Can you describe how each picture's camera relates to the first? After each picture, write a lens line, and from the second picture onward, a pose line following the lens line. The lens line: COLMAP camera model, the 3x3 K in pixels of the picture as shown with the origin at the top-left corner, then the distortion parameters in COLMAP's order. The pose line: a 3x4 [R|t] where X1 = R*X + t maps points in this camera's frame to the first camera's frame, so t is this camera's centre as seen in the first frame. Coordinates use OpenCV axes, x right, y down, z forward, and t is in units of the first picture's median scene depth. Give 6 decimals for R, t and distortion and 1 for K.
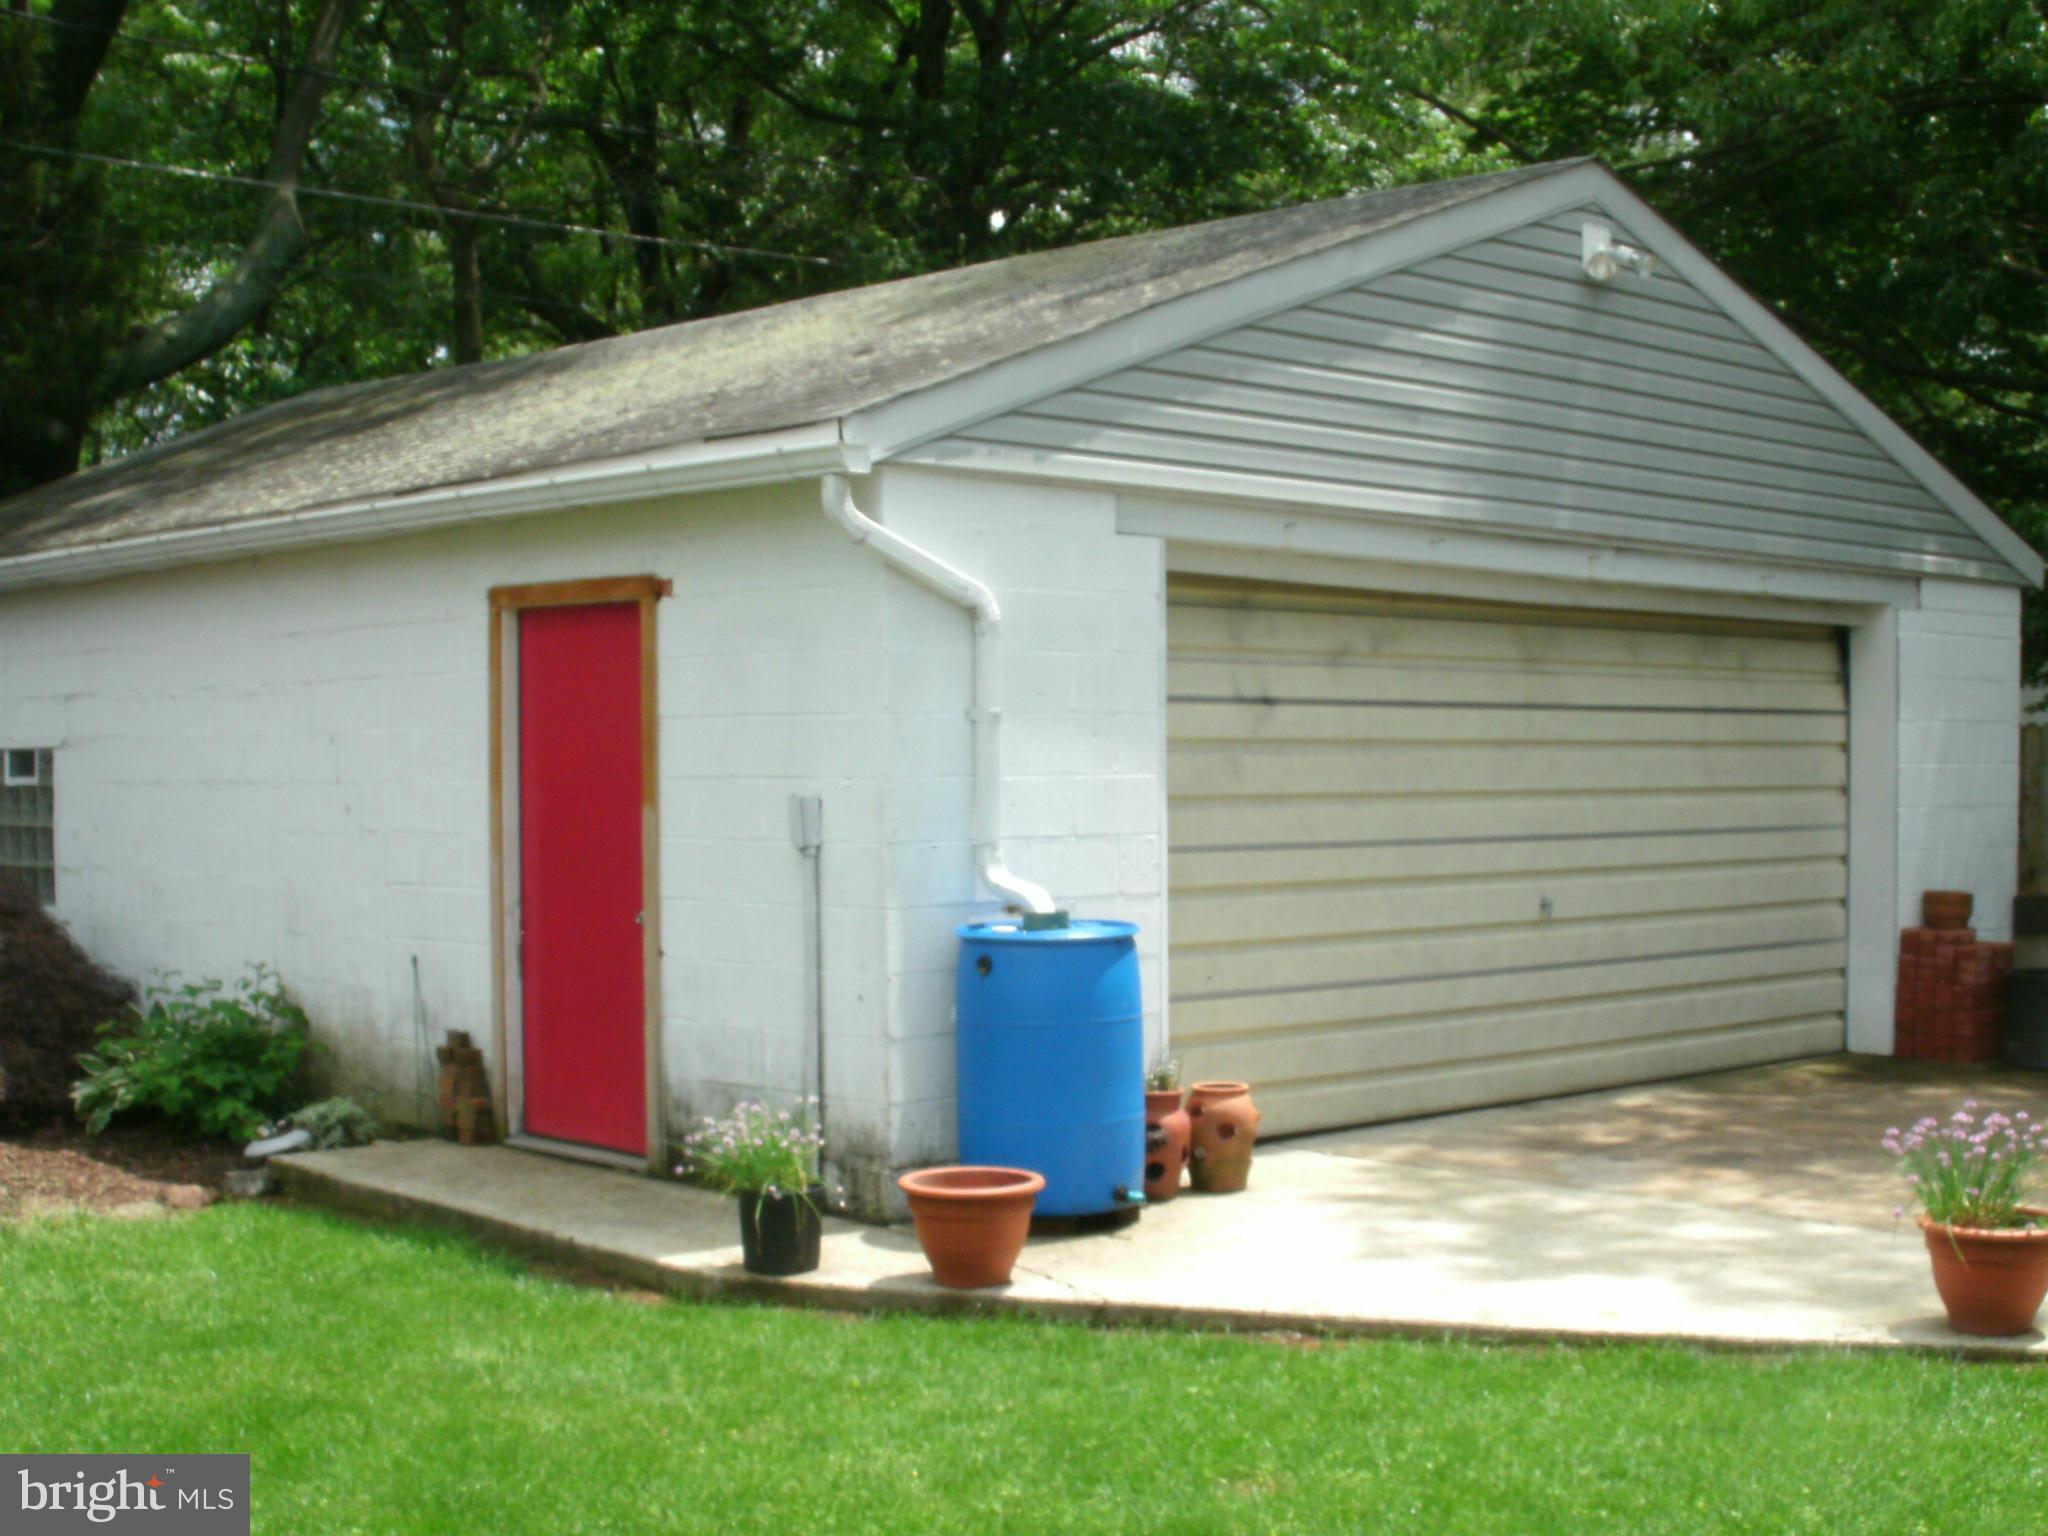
lens RADIAL K [[2124.1, 0, 1024.0], [0, 2124.1, 768.0], [0, 0, 1]] dist [-0.166951, 0.003706]
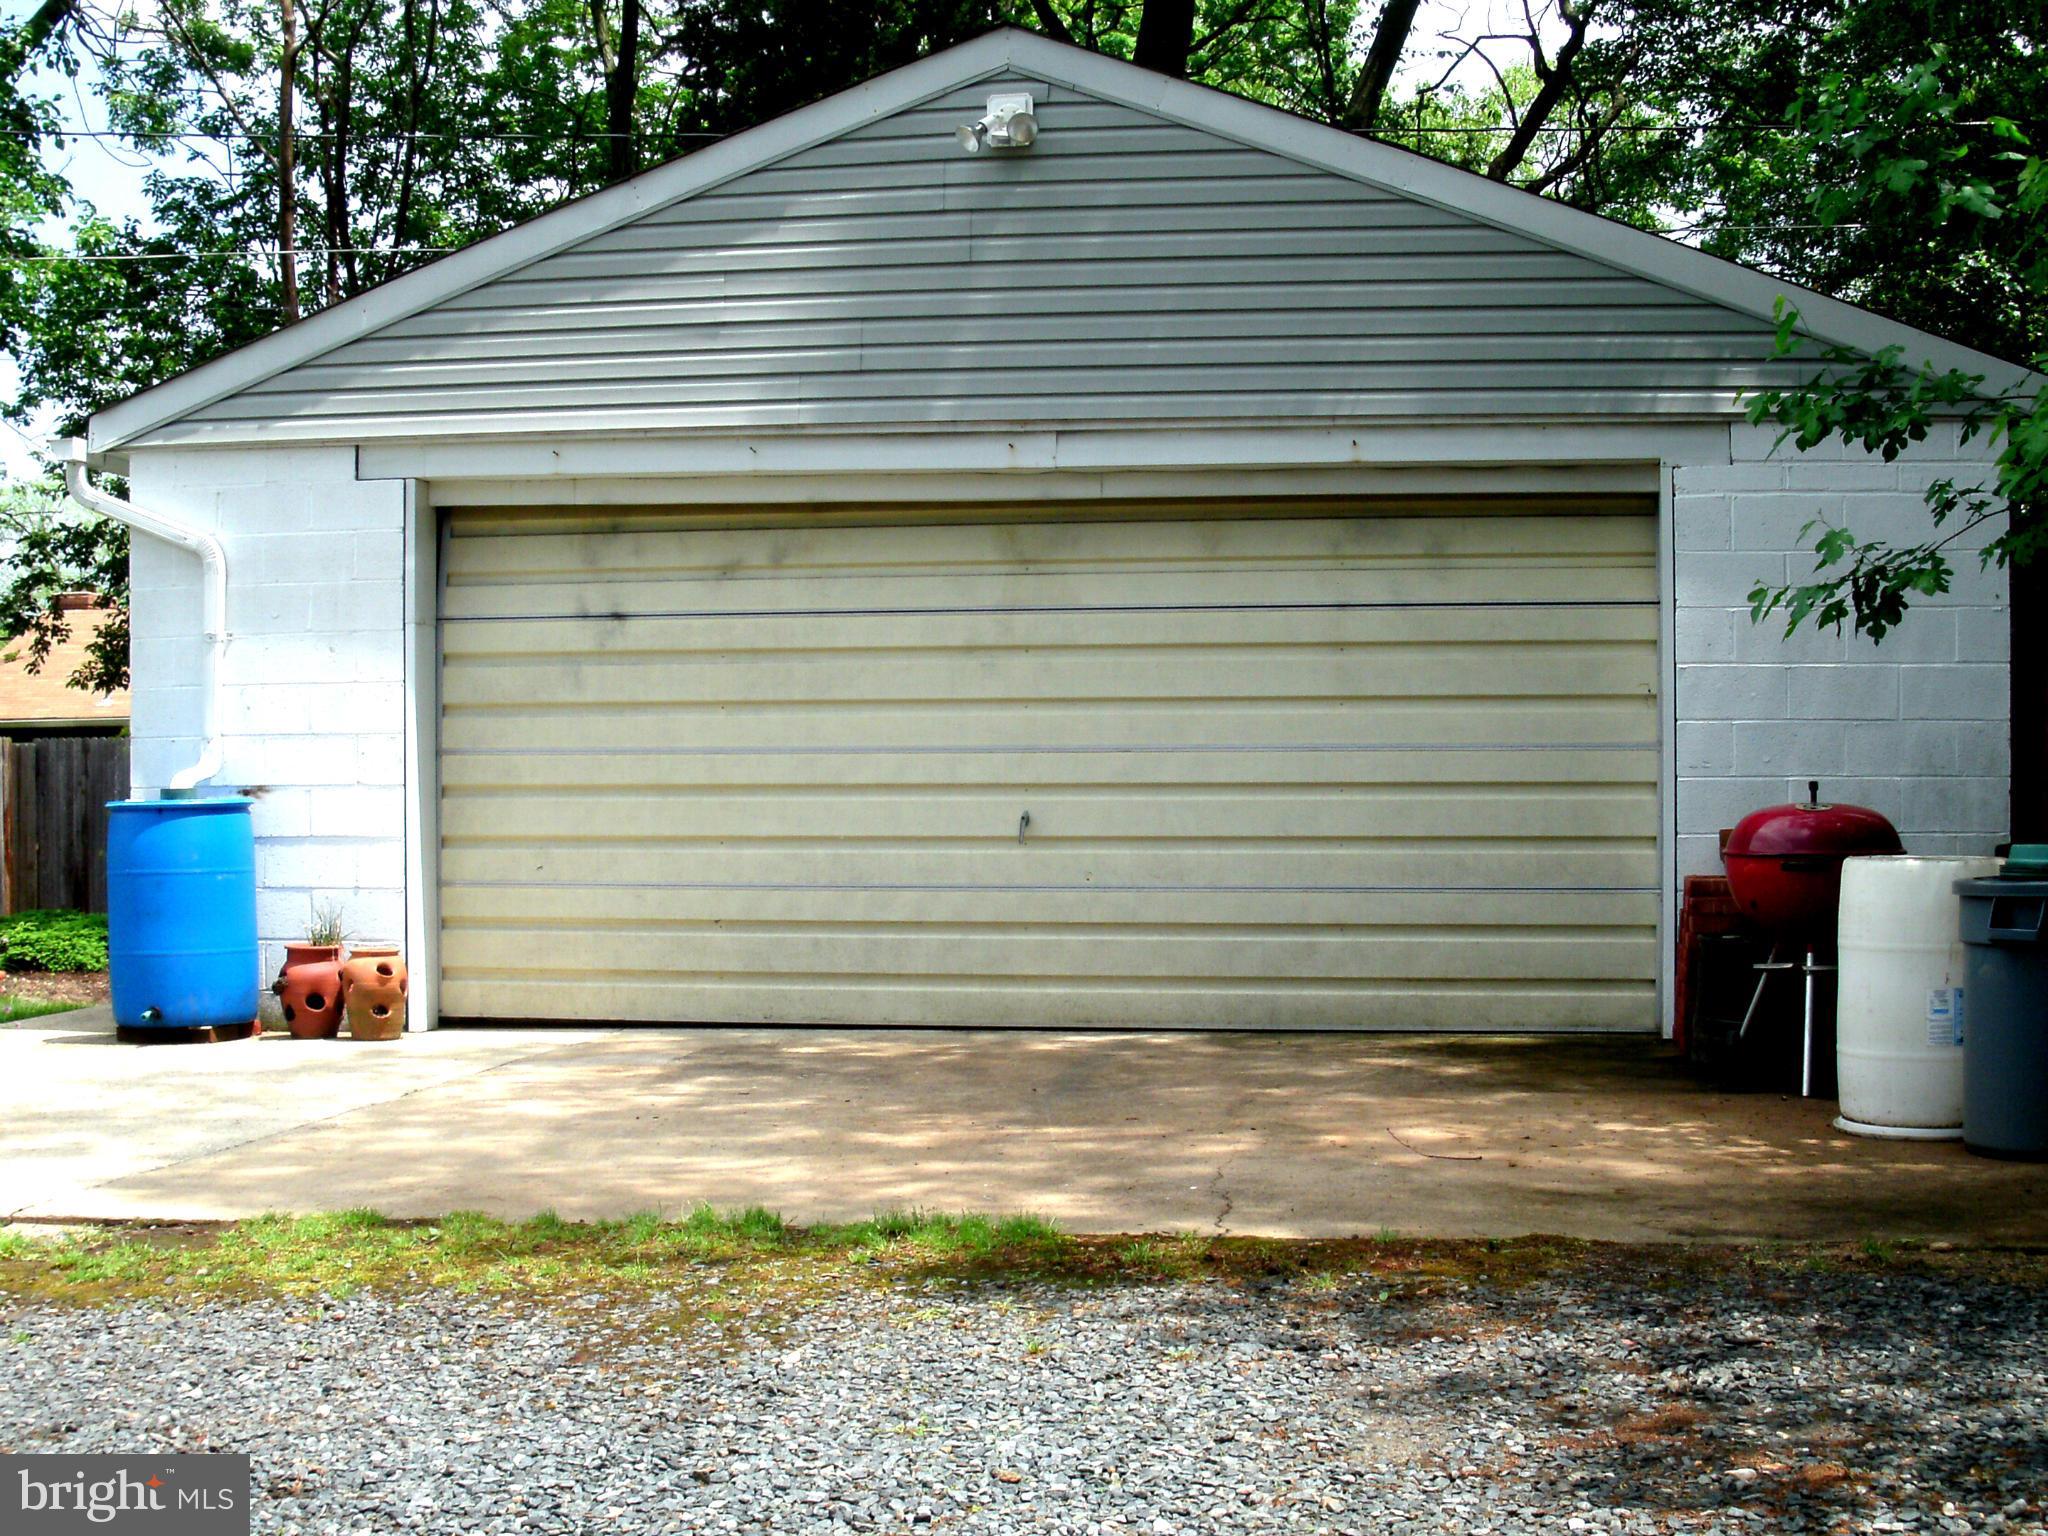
lens RADIAL K [[2124.1, 0, 1024.0], [0, 2124.1, 768.0], [0, 0, 1]] dist [-0.166951, 0.003706]
pose [[0.768975, -0.009552, -0.639207, 0.911090], [0.005487, 0.999950, -0.008342, 0.053043], [0.639255, 0.002907, 0.768989, 0.289335]]
